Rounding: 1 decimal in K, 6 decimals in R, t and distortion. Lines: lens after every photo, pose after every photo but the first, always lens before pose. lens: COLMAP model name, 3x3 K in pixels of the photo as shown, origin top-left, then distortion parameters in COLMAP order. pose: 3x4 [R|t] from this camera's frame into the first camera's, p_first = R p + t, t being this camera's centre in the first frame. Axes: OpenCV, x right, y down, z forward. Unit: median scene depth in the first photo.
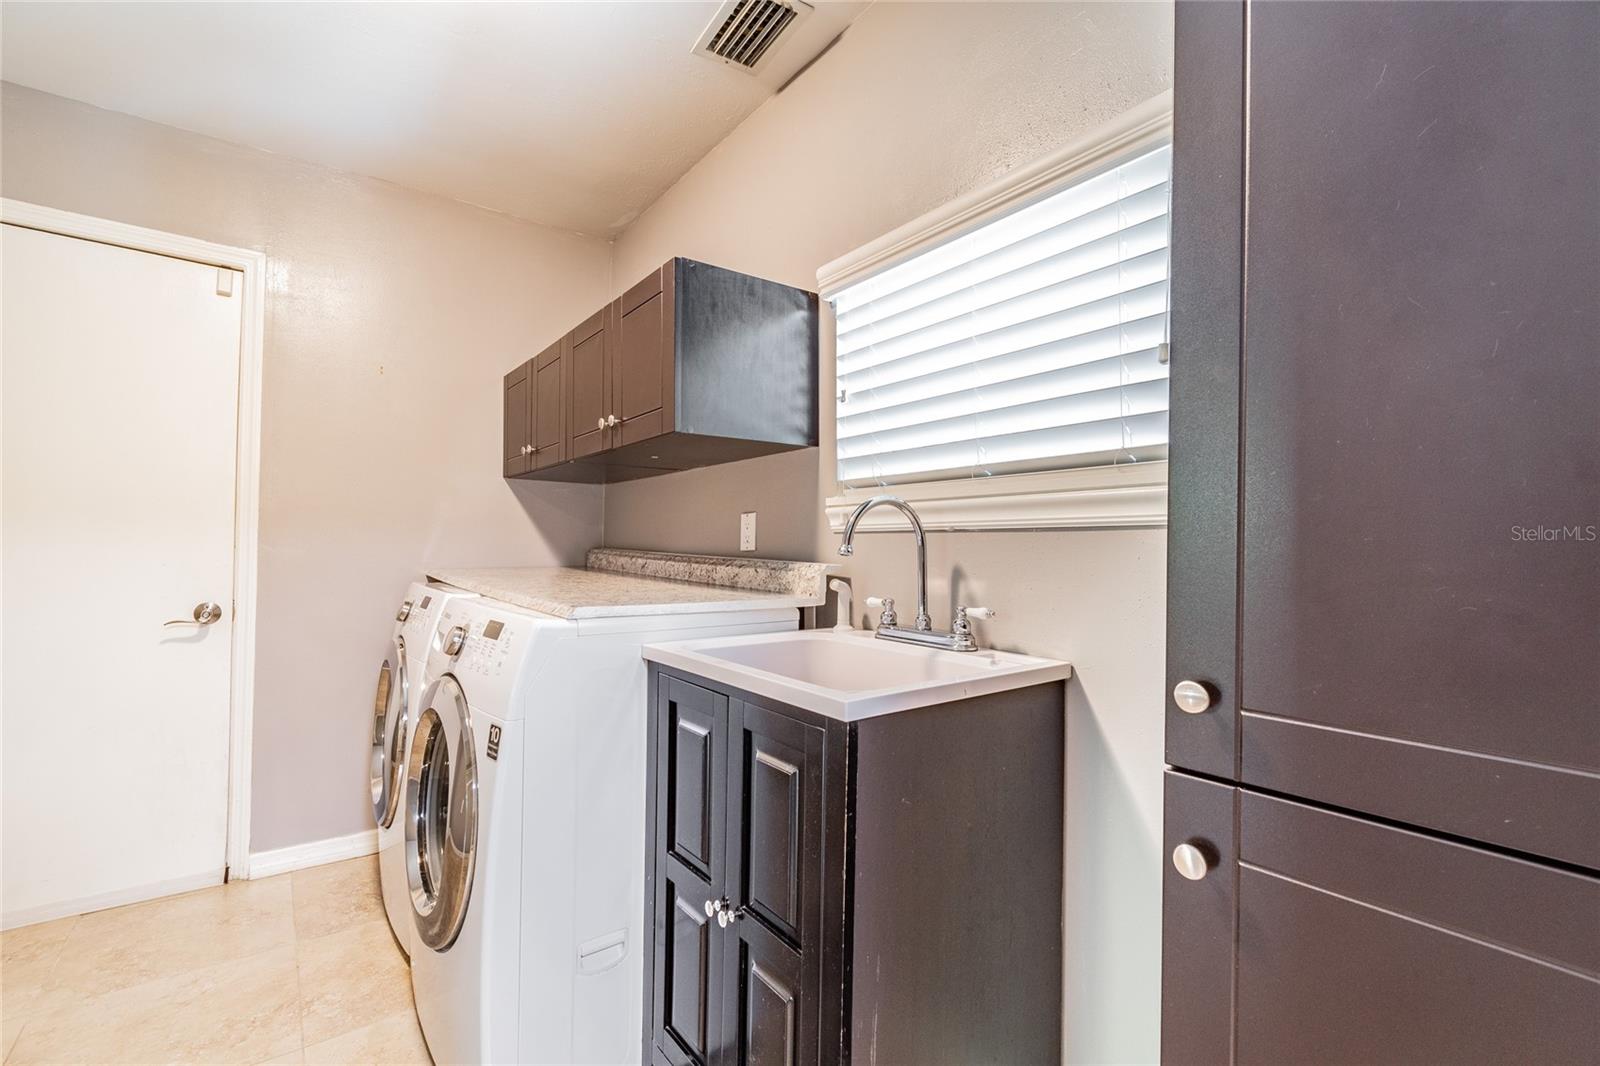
lens RADIAL K [[714.9, 0, 802.2], [0, 714.9, 537.3], [0, 0, 1]] dist [0.004638, -0.001201]
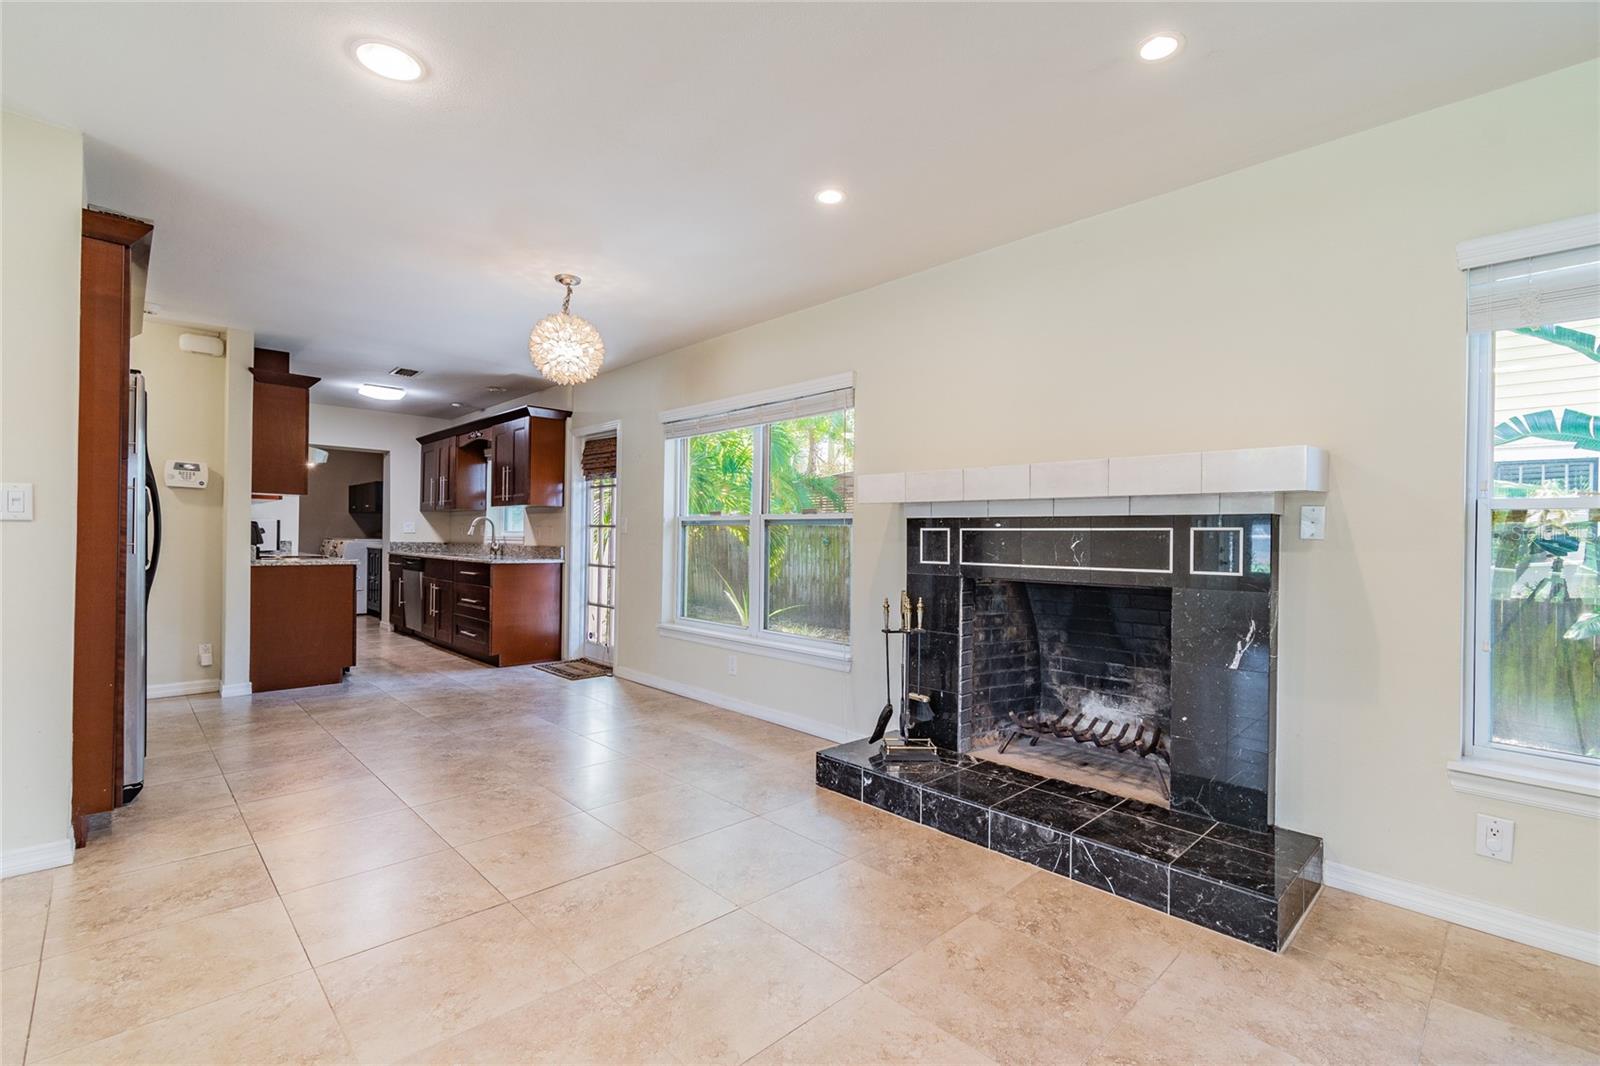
lens RADIAL K [[714.9, 0, 801.3], [0, 714.9, 538.4], [0, 0, 1]] dist [0.004638, -0.001201]
pose [[0.991998, 0.000823, 0.126248, 1.896327], [-0.002103, 0.999948, 0.010002, 0.012130], [-0.126233, -0.010187, 0.991948, -3.929161]]
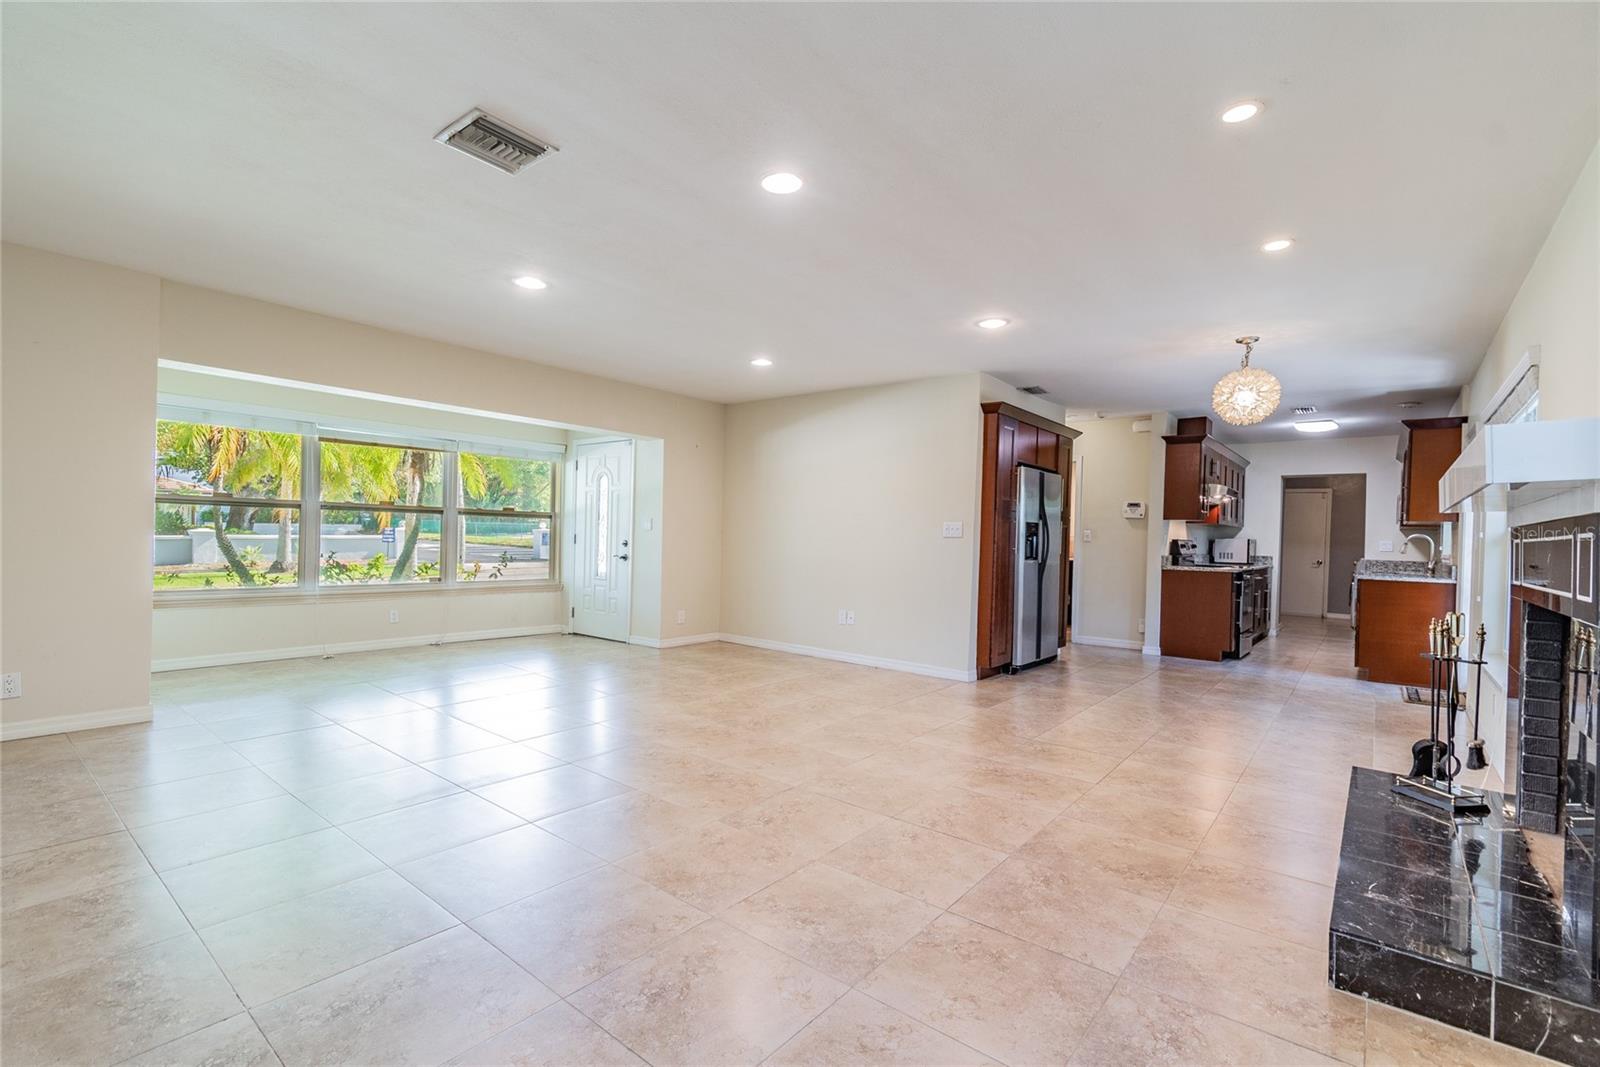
lens RADIAL K [[714.9, 0, 796.7], [0, 714.9, 541.6], [0, 0, 1]] dist [0.004638, -0.001201]
pose [[0.242752, 0.000519, -0.970088, 3.291010], [-0.014464, 0.999891, -0.003085, 0.029763], [0.969980, 0.014780, 0.242733, -3.941430]]
